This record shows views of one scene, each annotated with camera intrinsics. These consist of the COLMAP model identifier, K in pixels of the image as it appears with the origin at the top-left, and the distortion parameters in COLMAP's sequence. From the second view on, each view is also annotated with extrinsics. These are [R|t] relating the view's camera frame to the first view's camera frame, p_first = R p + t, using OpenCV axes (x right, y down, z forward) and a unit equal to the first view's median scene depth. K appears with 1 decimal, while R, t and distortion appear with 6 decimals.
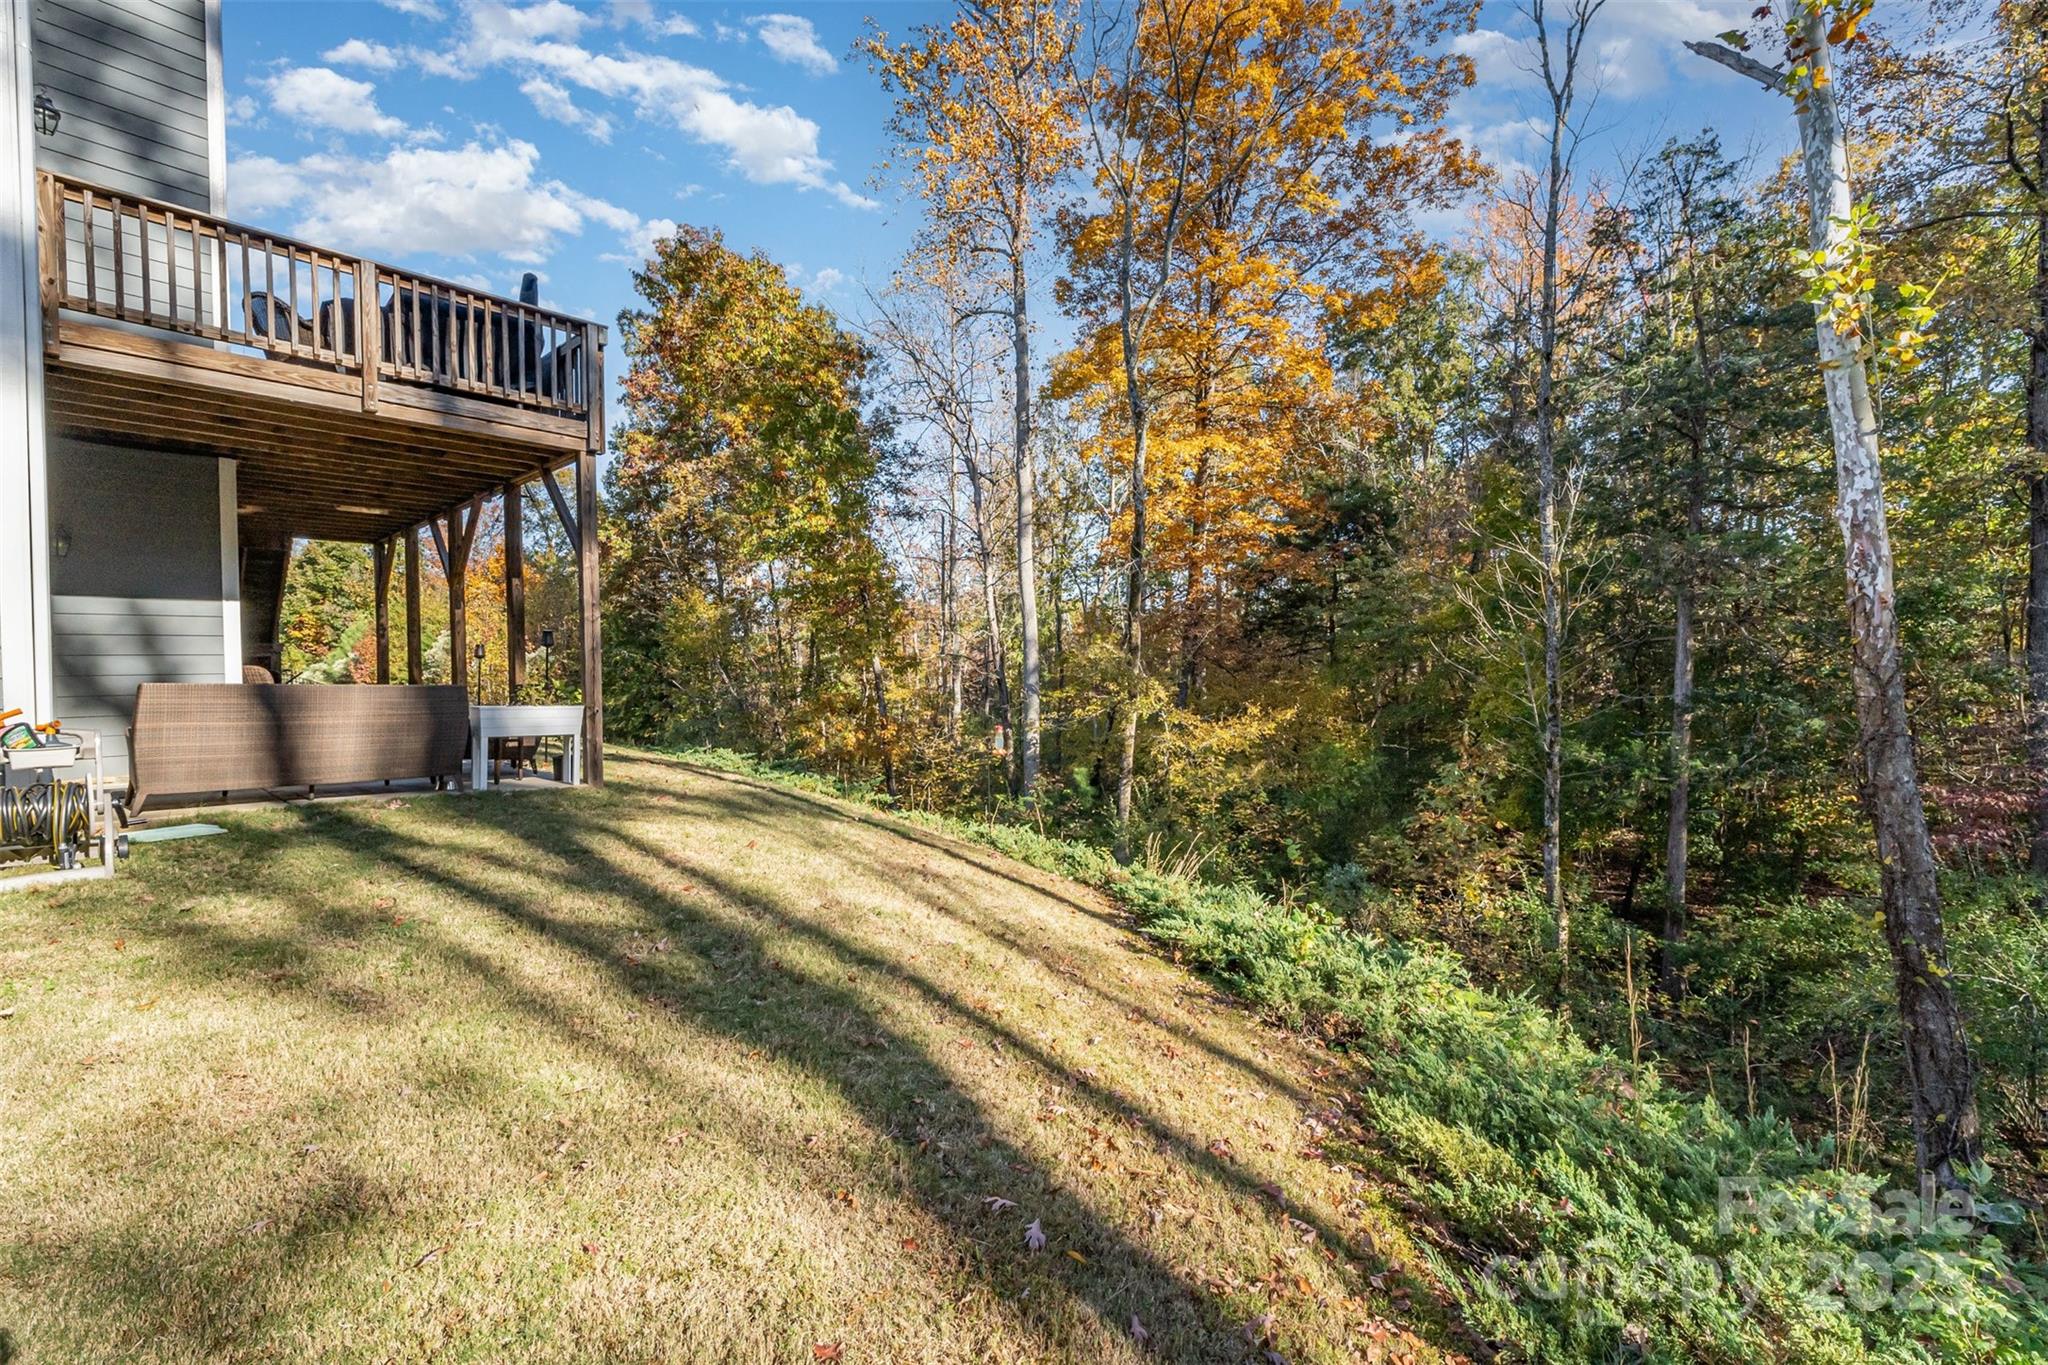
lens RADIAL K [[868.8, 0, 1036.3], [0, 868.8, 681.5], [0, 0, 1]] dist [0.001500, 0.000507]
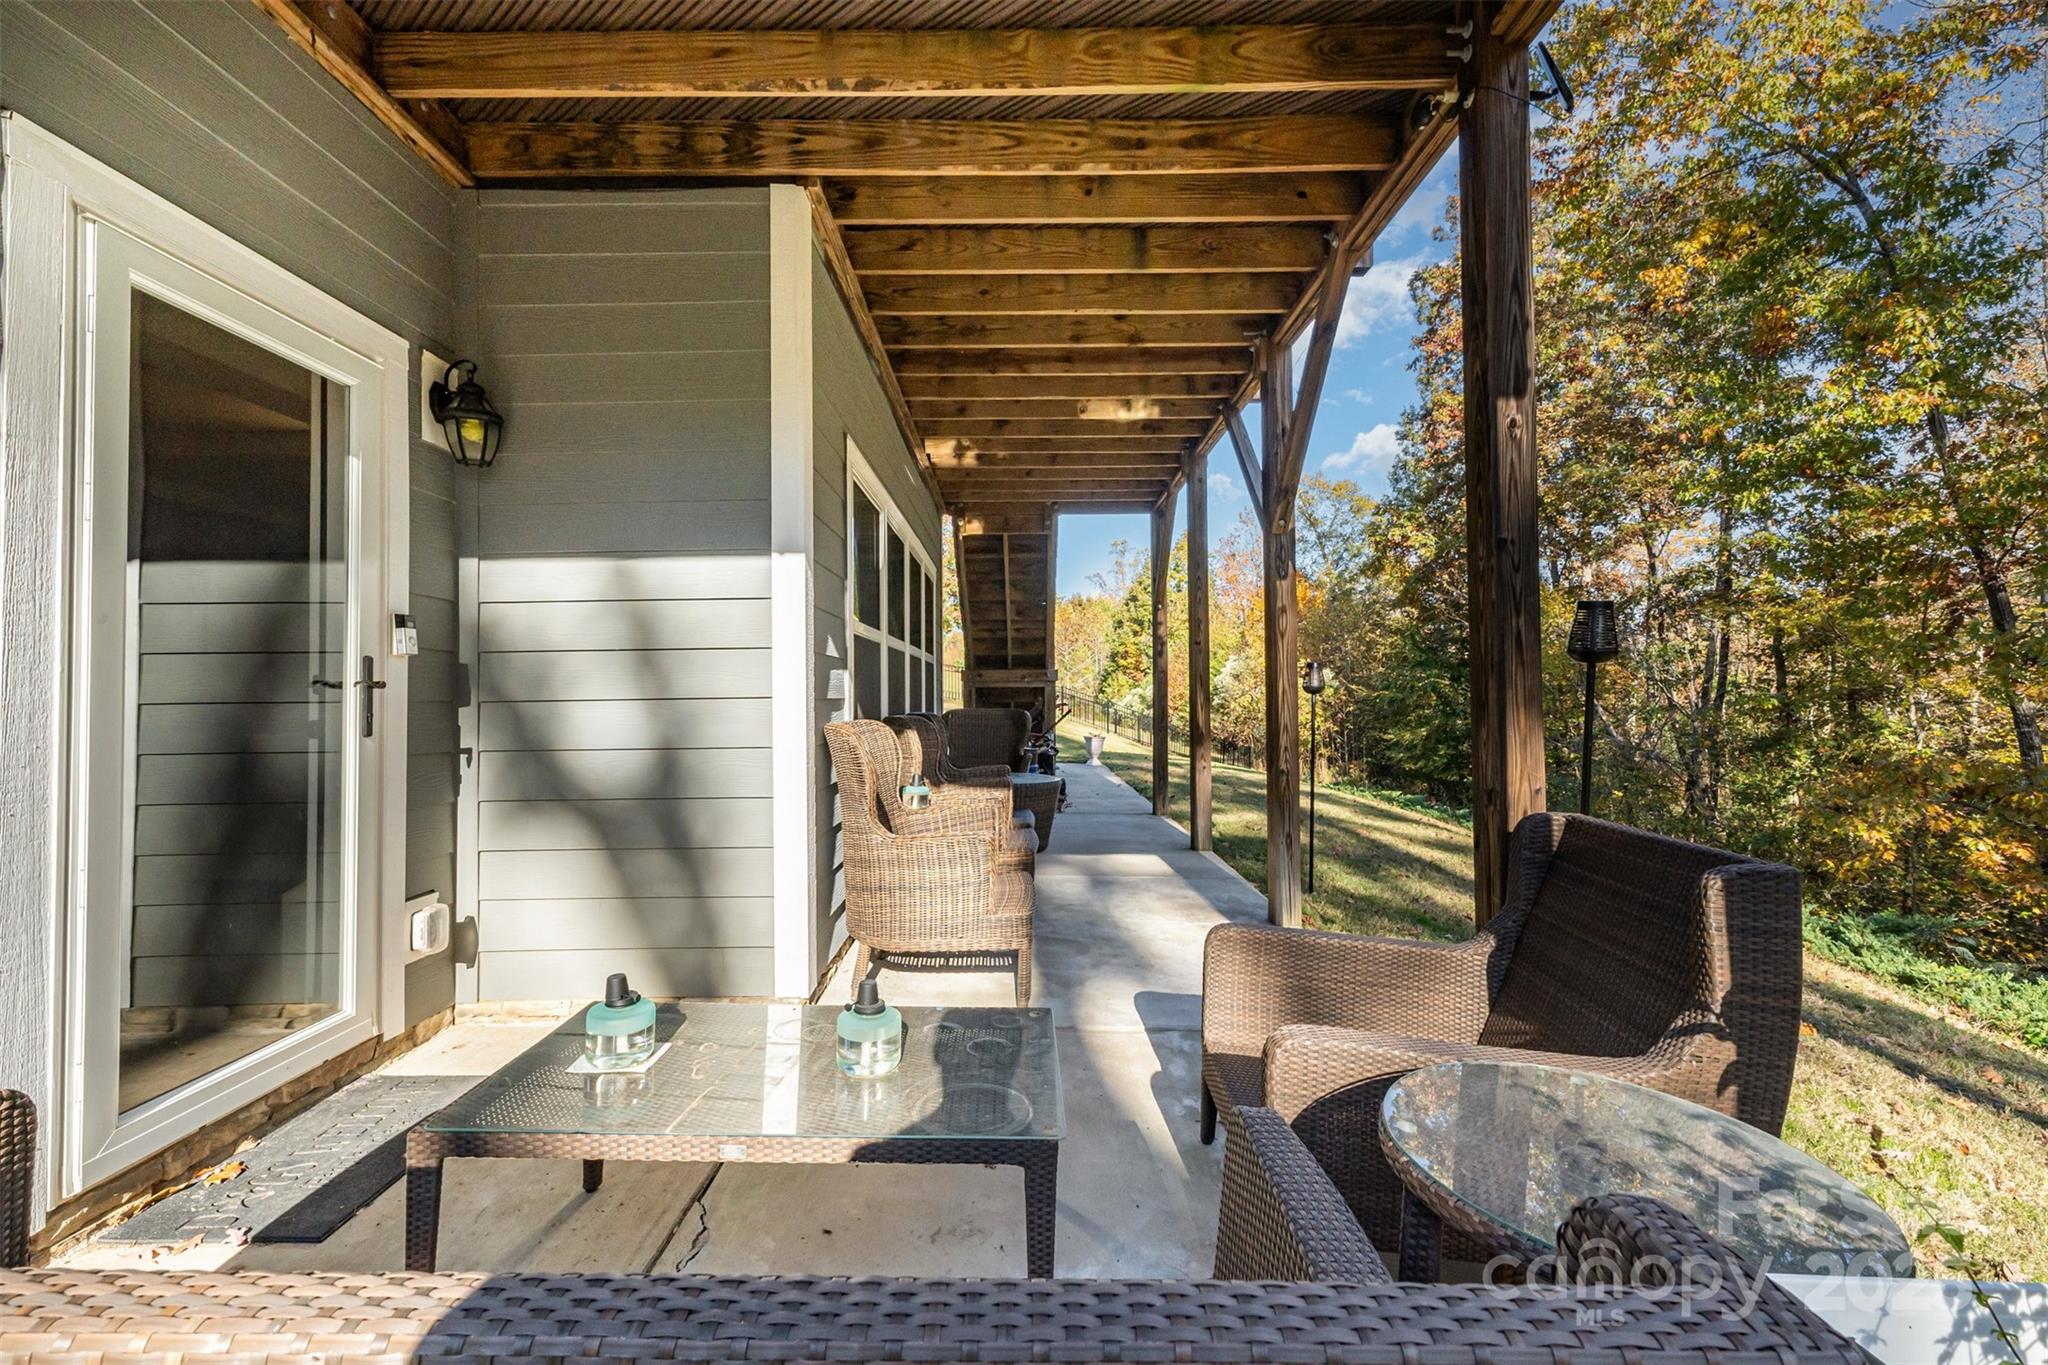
lens RADIAL K [[868.8, 0, 1031.8], [0, 868.8, 677.8], [0, 0, 1]] dist [0.001500, 0.000507]
pose [[0.681824, -0.005416, -0.731496, -0.136427], [-0.017000, 0.999585, -0.023247, -0.007632], [0.731319, 0.028285, 0.681449, 0.194721]]
